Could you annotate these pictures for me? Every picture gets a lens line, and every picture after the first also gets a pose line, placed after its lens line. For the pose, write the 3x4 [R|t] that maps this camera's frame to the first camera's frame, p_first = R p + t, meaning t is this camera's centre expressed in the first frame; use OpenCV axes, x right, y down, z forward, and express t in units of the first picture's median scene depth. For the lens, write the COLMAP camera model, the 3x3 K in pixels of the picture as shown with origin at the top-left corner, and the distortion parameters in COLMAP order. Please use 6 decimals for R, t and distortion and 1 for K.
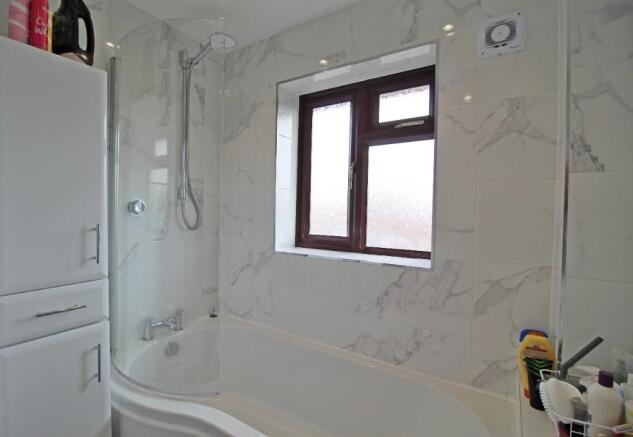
lens RADIAL K [[304.5, 0, 315.6], [0, 304.5, 212.4], [0, 0, 1]] dist [-0.014650, -0.000251]
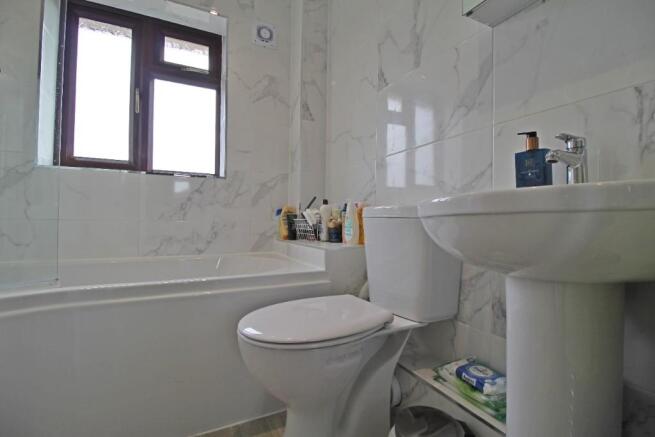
lens RADIAL K [[307.5, 0, 324.9], [0, 307.5, 214.0], [0, 0, 1]] dist [0.001796, 0.000050]
pose [[0.504141, -0.006828, 0.863595, -0.595951], [0.012349, 0.999924, 0.000698, 0.347280], [-0.863533, 0.010313, 0.504186, -0.113506]]
